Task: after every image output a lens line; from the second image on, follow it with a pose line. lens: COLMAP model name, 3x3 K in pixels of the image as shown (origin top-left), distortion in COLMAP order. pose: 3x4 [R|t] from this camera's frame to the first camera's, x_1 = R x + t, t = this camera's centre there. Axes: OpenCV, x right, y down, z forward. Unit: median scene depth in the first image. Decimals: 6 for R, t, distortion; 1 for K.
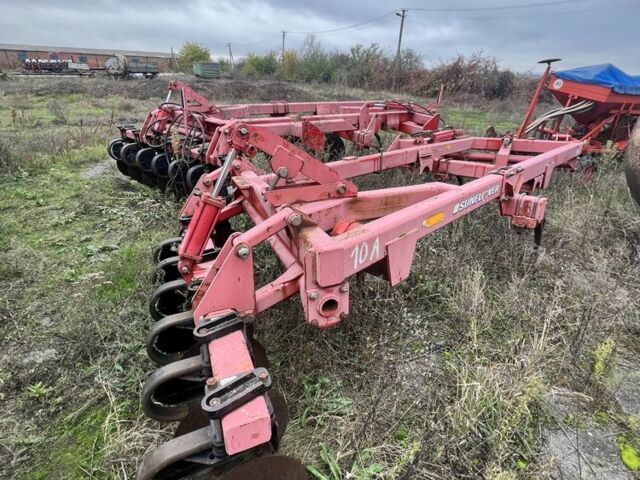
lens RADIAL K [[341.3, 0, 320.0], [0, 341.3, 240.0], [0, 0, 1]] dist [-0.002523, 0.000249]
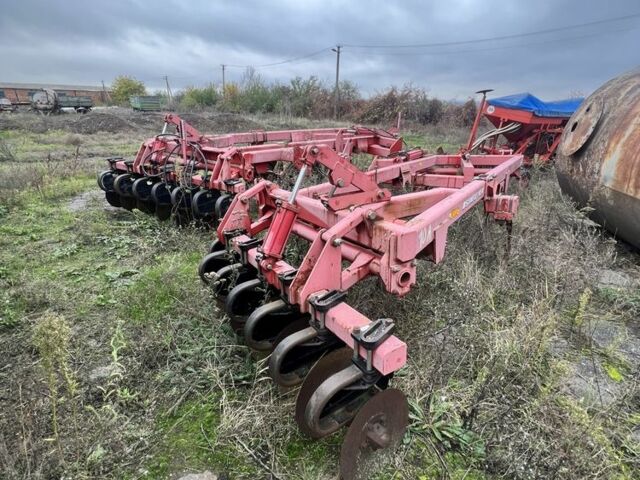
lens RADIAL K [[341.3, 0, 320.0], [0, 341.3, 240.0], [0, 0, 1]] dist [-0.002523, 0.000249]
pose [[0.985924, -0.076491, 0.148669, -0.145091], [0.087315, 0.993879, -0.067687, 0.033302], [-0.142582, 0.079715, 0.986568, -0.078045]]
